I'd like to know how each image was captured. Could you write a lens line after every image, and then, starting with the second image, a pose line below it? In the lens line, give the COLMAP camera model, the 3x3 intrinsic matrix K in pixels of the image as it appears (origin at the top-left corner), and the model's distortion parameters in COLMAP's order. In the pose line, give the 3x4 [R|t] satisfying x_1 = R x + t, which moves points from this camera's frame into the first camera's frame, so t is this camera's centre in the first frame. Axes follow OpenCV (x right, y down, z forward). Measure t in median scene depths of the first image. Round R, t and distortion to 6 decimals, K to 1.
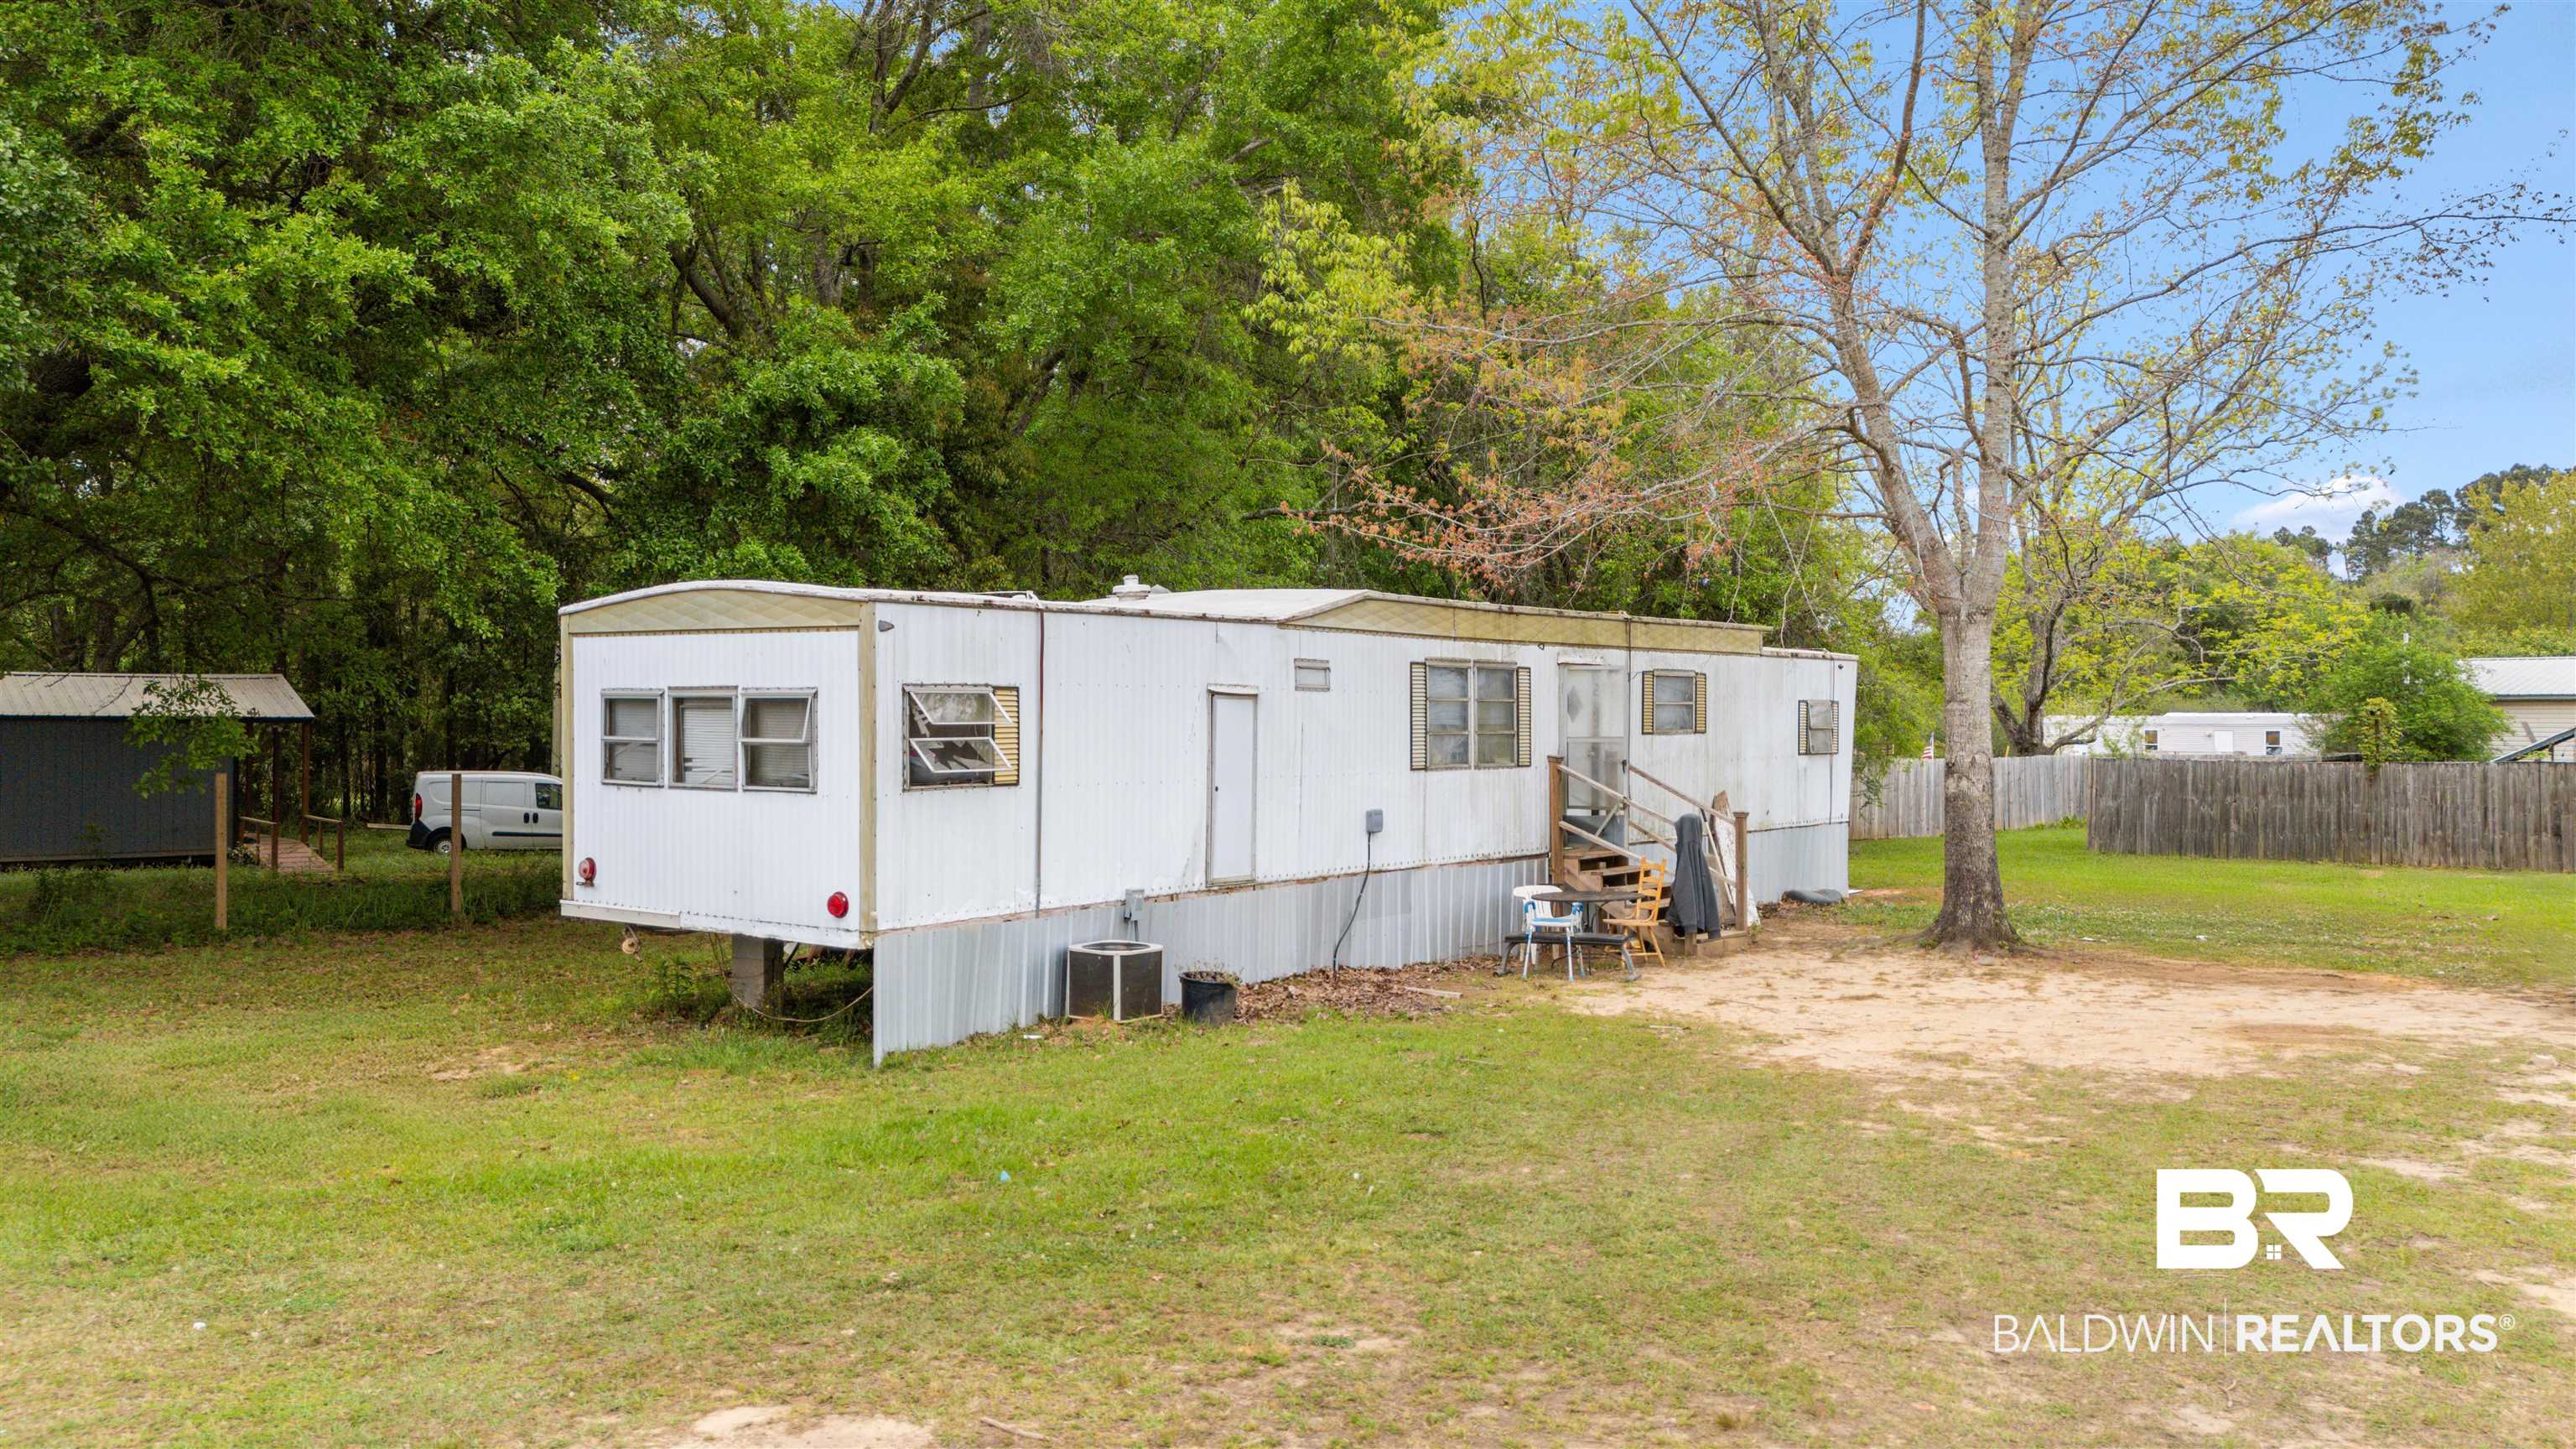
lens RADIAL K [[1880.3, 0, 1286.8], [0, 1880.3, 726.8], [0, 0, 1]] dist [0.054825, -0.050739]
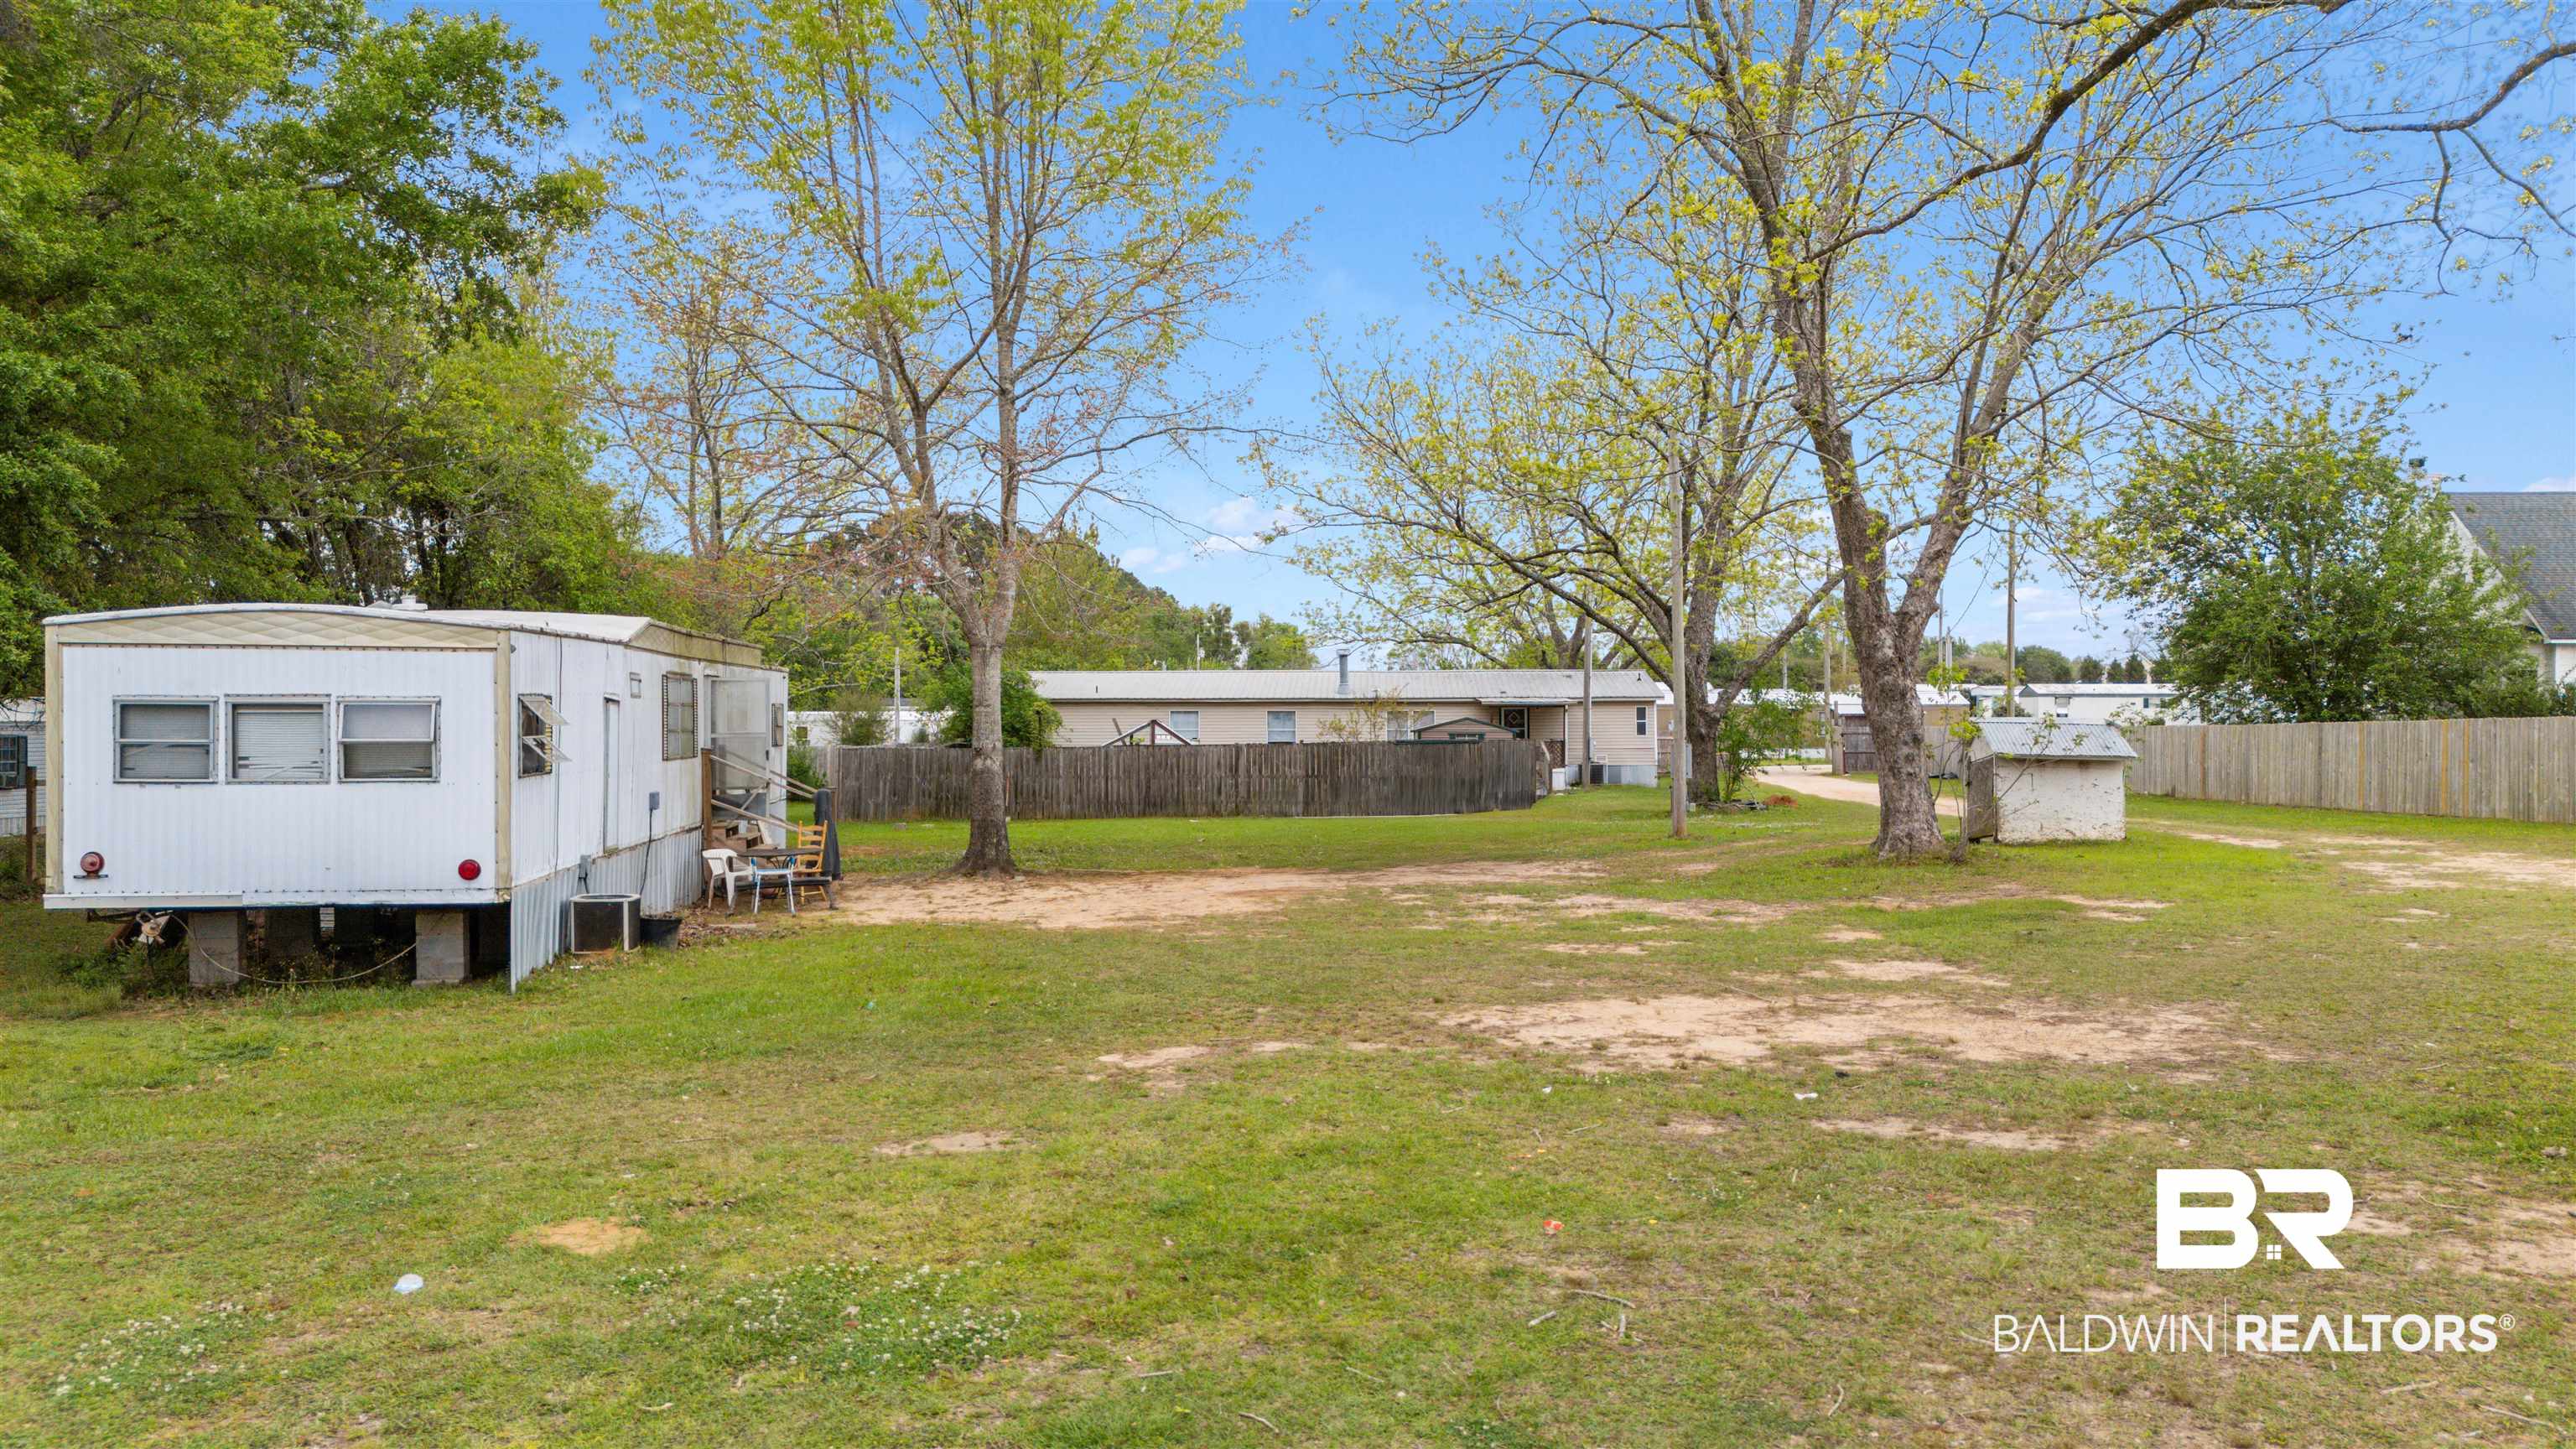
lens RADIAL K [[1880.3, 0, 1288.0], [0, 1880.3, 724.3], [0, 0, 1]] dist [0.054825, -0.050739]
pose [[0.702218, -0.006220, 0.711935, -0.687041], [0.006604, 0.999976, 0.002222, -0.001370], [-0.711931, 0.003142, 0.702242, -0.249630]]
